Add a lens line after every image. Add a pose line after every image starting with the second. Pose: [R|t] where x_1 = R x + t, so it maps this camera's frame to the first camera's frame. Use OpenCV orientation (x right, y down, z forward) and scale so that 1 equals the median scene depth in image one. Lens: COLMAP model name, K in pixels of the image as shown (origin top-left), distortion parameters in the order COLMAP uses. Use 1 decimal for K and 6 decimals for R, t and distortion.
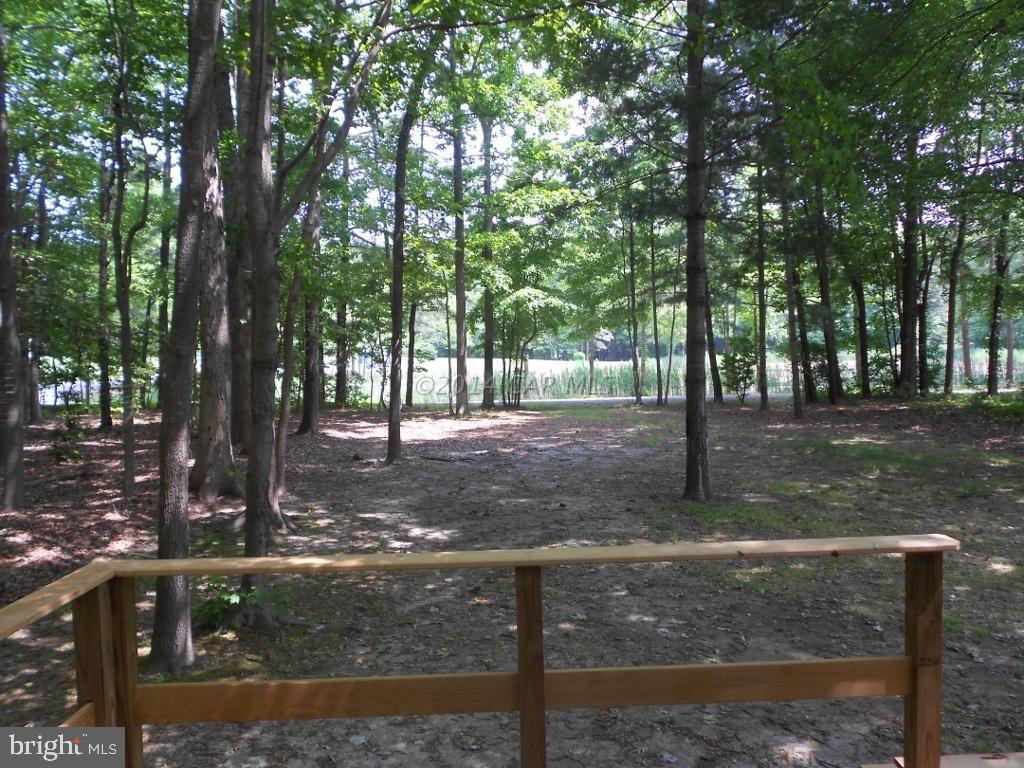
lens RADIAL K [[787.8, 0, 512.7], [0, 787.8, 389.9], [0, 0, 1]] dist [0.050514, 0.000158]
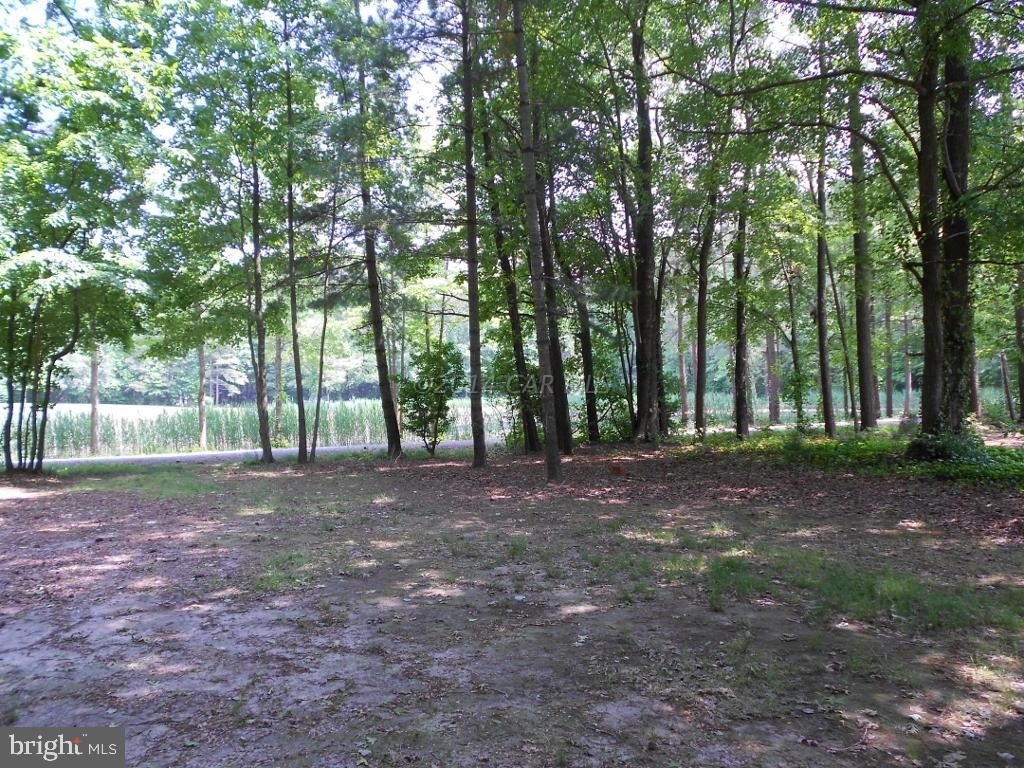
lens RADIAL K [[787.8, 0, 512.7], [0, 787.8, 389.9], [0, 0, 1]] dist [0.050514, 0.000158]
pose [[0.902478, 0.011502, 0.430582, 0.060793], [0.014981, 0.998200, -0.058064, 0.001577], [-0.430475, 0.058852, 0.900682, 0.331740]]
